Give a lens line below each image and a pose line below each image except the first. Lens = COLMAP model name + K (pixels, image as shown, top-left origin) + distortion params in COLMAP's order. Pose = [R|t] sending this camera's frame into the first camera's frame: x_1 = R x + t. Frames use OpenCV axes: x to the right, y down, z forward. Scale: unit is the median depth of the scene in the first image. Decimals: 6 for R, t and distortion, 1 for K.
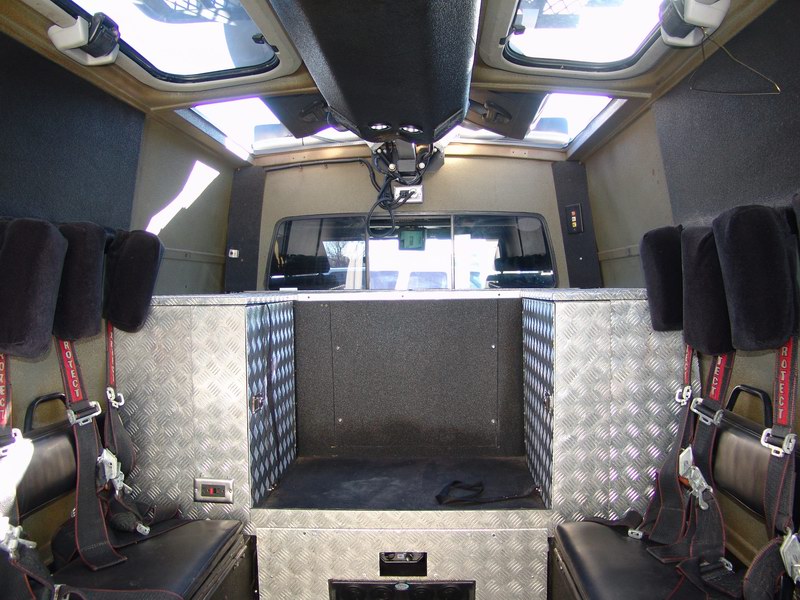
lens RADIAL K [[673.5, 0, 400.0], [0, 673.5, 300.0], [0, 0, 1]] dist [-0.159072, 0.141628]
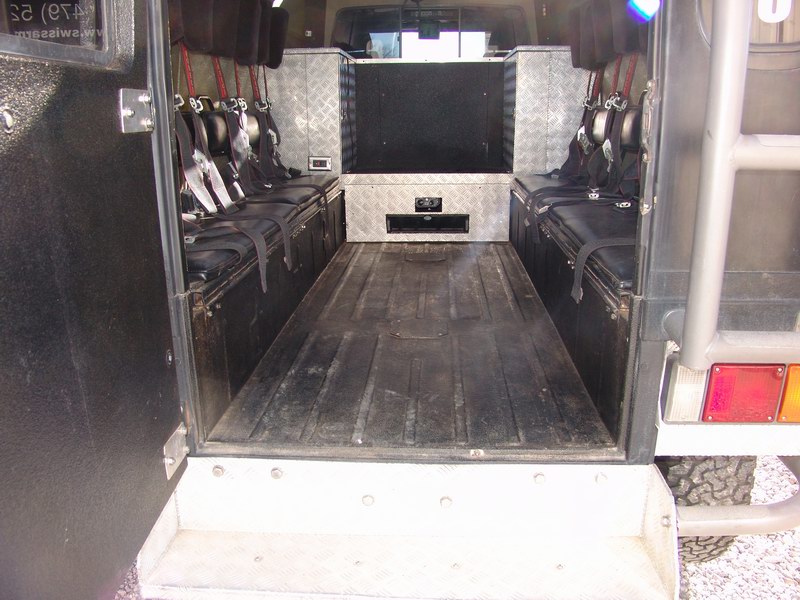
lens RADIAL K [[673.5, 0, 400.0], [0, 673.5, 300.0], [0, 0, 1]] dist [-0.159072, 0.141628]
pose [[0.999957, 0.005925, -0.007133, -0.056941], [-0.003865, 0.965523, 0.260288, 0.177798], [0.008429, -0.260249, 0.965505, -0.802318]]
